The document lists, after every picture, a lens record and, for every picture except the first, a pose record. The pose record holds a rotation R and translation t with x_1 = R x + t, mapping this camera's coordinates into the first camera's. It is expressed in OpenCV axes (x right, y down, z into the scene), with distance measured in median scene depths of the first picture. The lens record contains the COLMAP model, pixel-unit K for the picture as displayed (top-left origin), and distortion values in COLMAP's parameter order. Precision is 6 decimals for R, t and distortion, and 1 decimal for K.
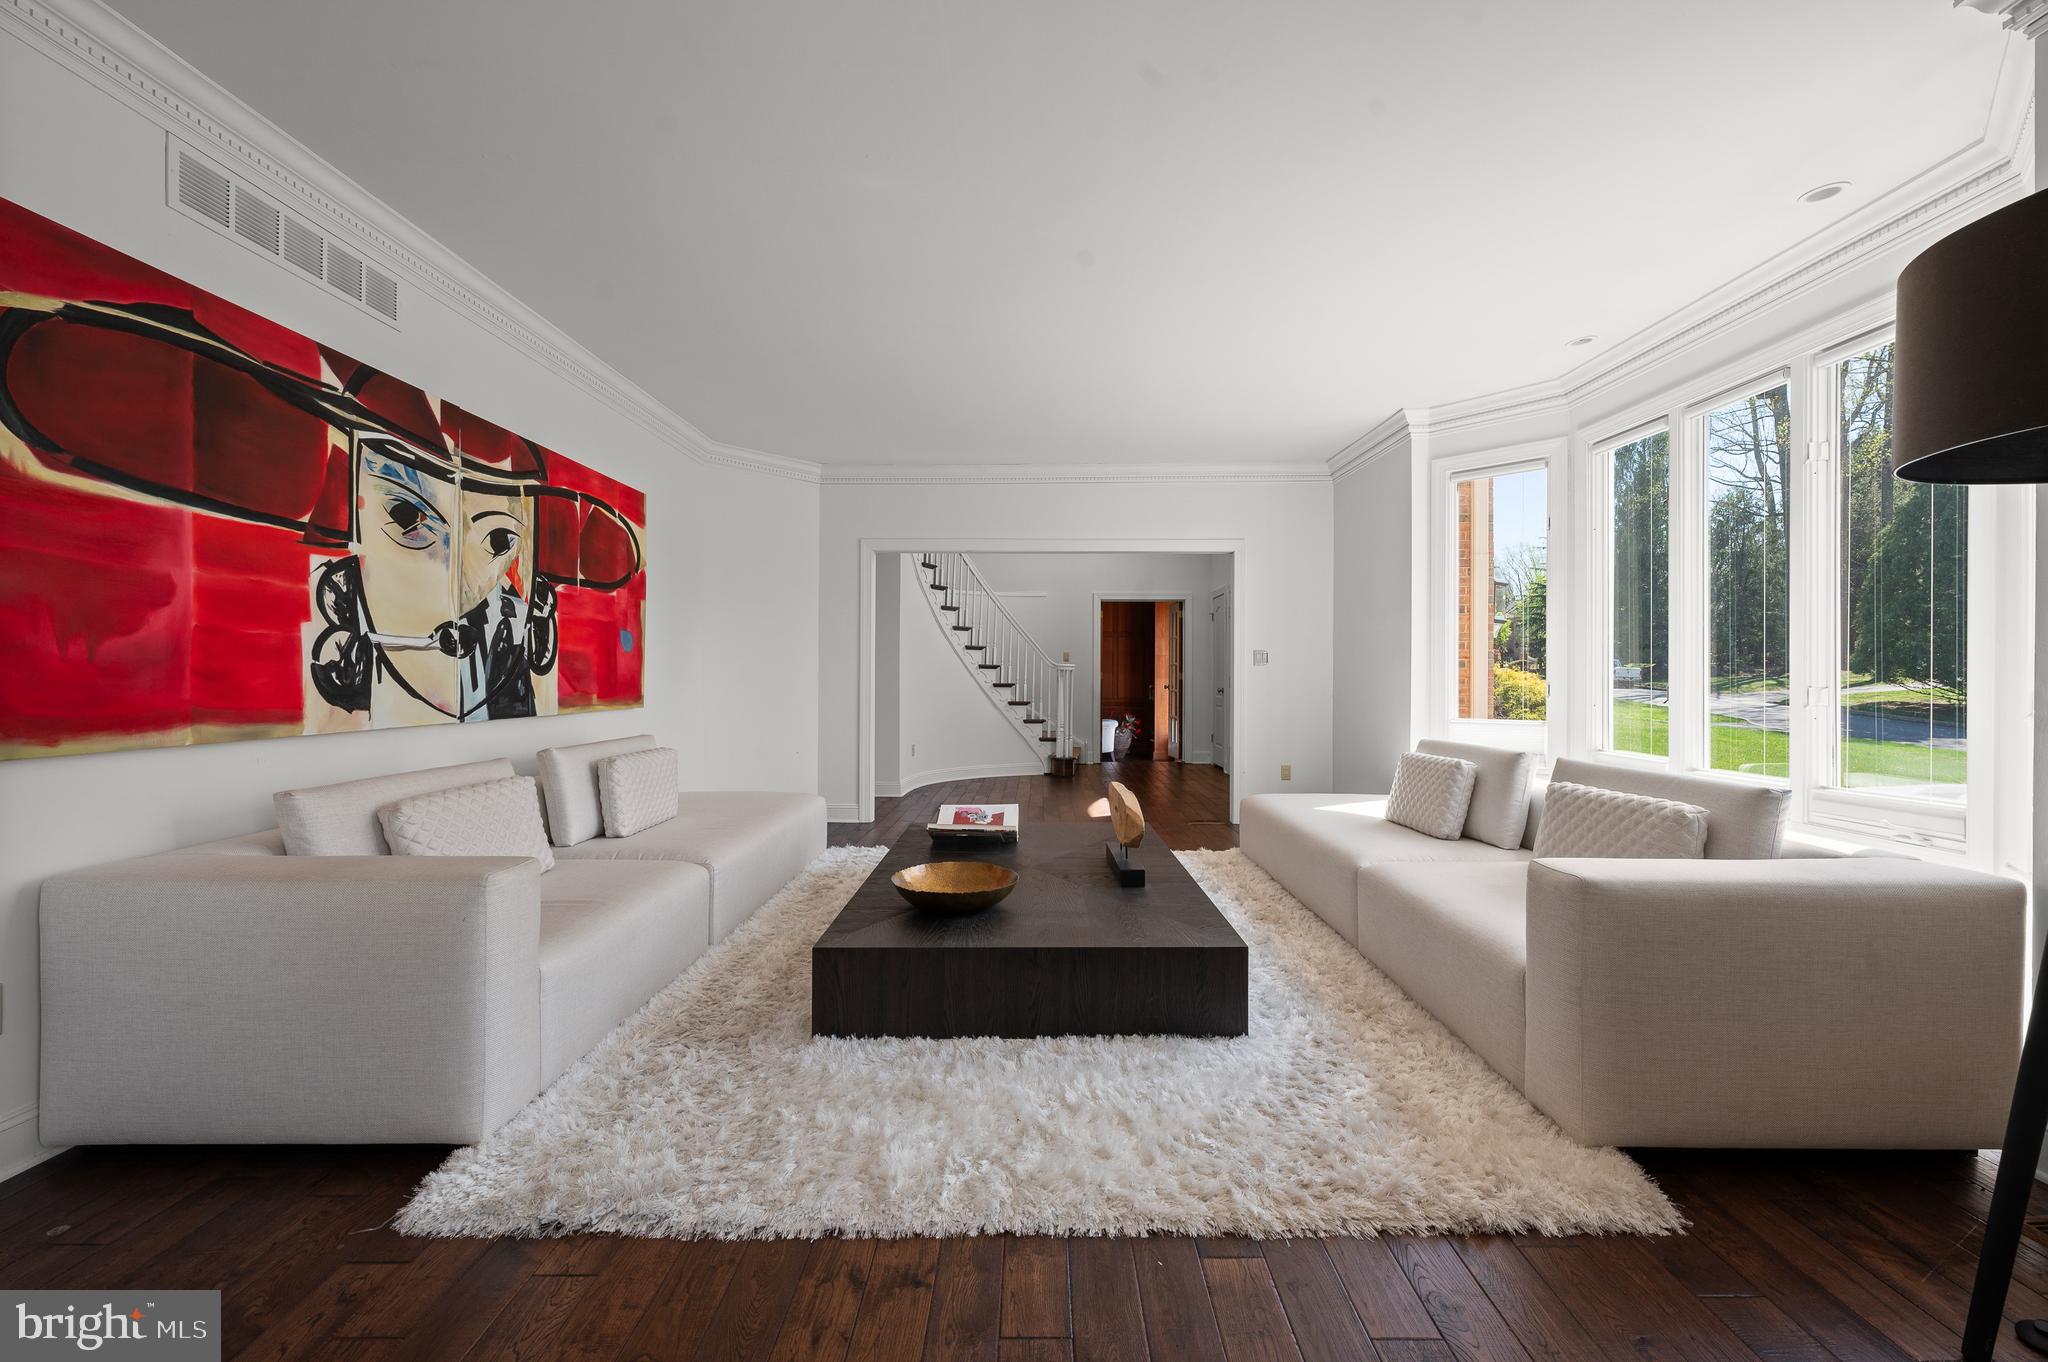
lens RADIAL K [[824.5, 0, 1026.7], [0, 824.5, 668.0], [0, 0, 1]] dist [-0.001472, 0.000318]
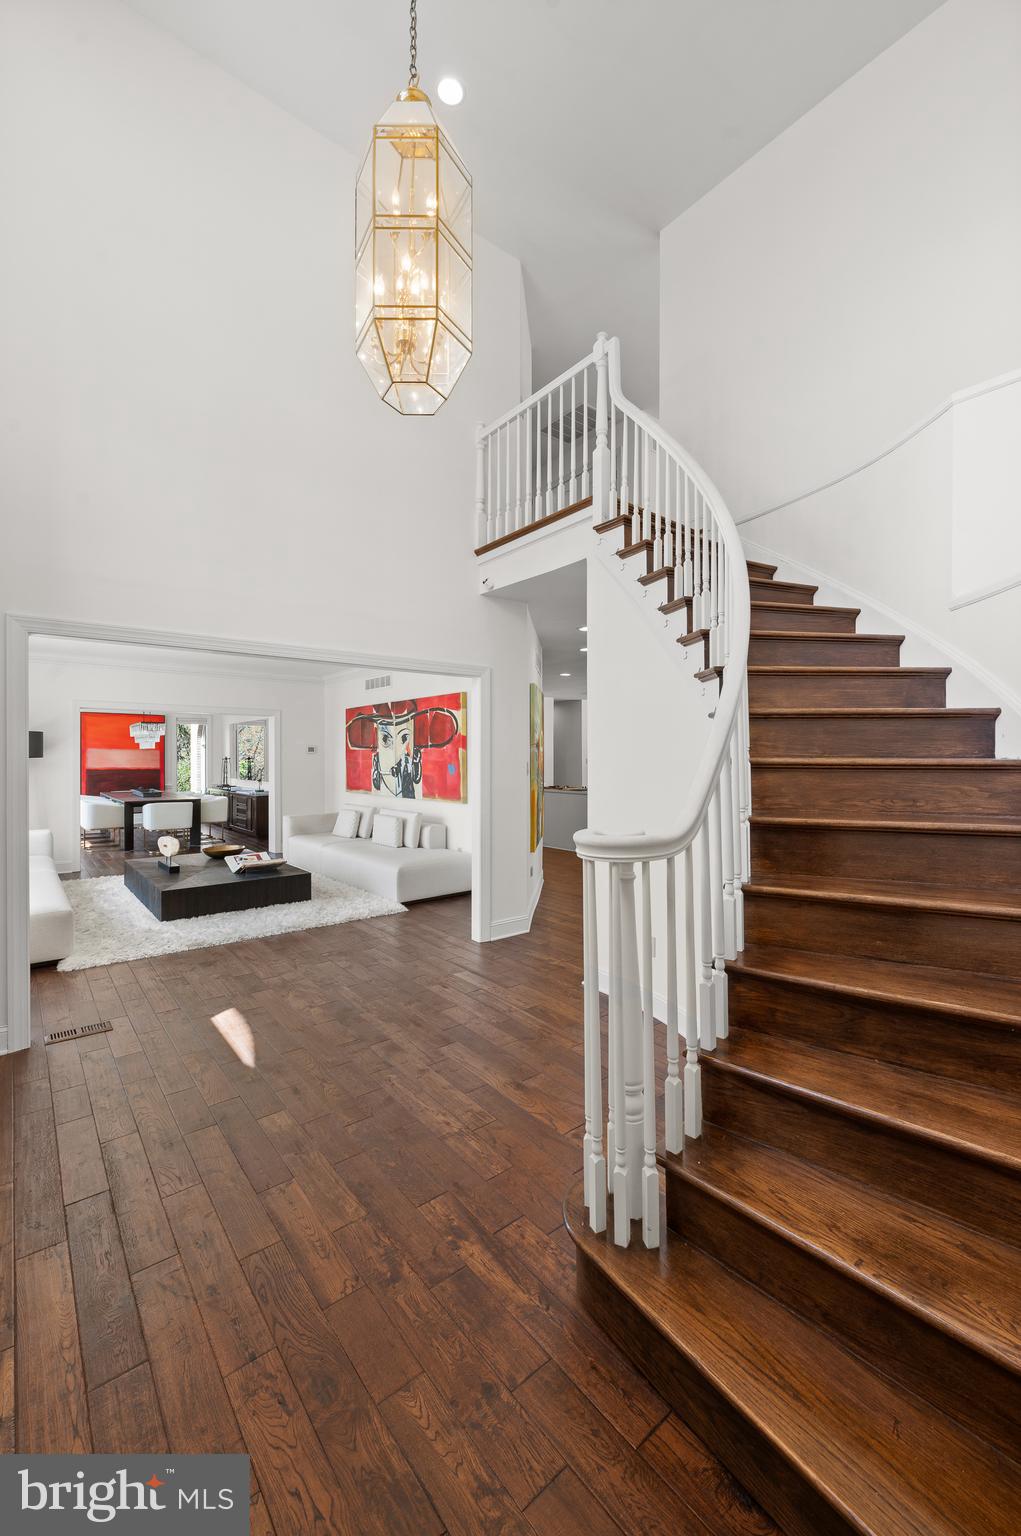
lens RADIAL K [[618.4, 0, 516.2], [0, 618.4, 764.9], [0, 0, 1]] dist [-0.001472, 0.000318]
pose [[-0.767748, 0.001102, -0.640750, 0.482783], [0.000127, 0.999999, 0.001567, -0.060541], [0.640751, 0.001122, -0.767748, 2.948014]]
